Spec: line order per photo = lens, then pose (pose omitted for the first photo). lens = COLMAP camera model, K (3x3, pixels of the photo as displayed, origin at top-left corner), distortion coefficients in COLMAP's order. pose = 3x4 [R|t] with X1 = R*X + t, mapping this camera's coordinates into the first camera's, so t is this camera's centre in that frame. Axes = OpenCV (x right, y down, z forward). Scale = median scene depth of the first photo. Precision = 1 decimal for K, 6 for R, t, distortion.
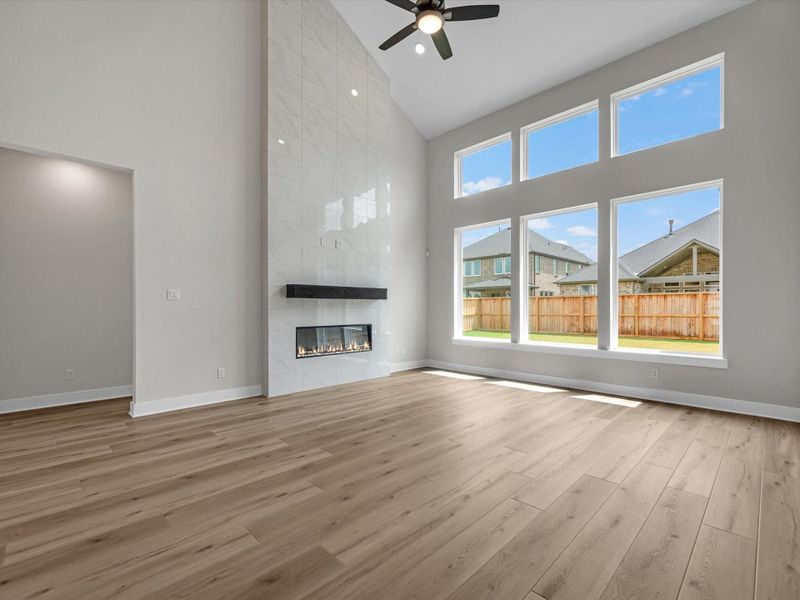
lens RADIAL K [[368.3, 0, 402.2], [0, 368.3, 308.8], [0, 0, 1]] dist [-0.004059, 0.001042]
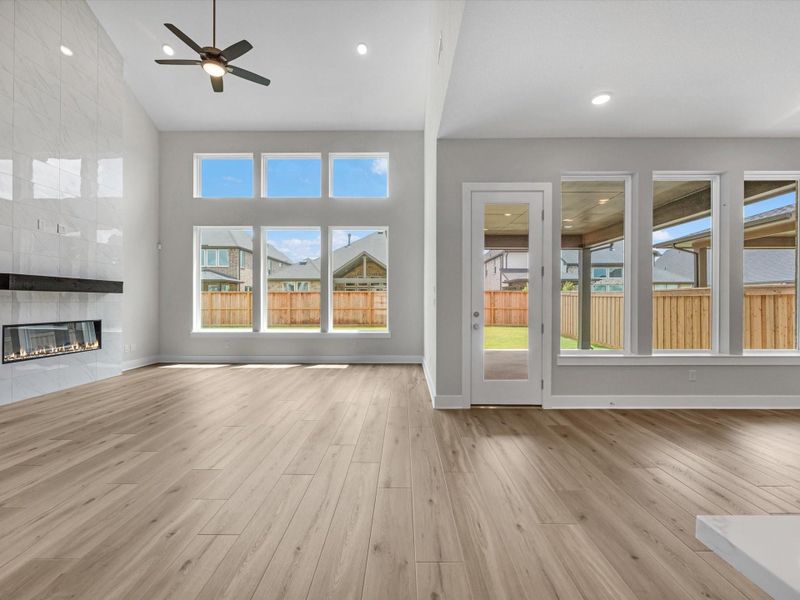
lens RADIAL K [[369.2, 0, 400.0], [0, 369.2, 300.0], [0, 0, 1]] dist [0.002195, 0.000666]
pose [[0.712499, 0.006146, 0.701646, -0.184078], [0.000190, 0.999960, -0.008952, 0.000383], [-0.701673, 0.006511, 0.712470, -0.162462]]
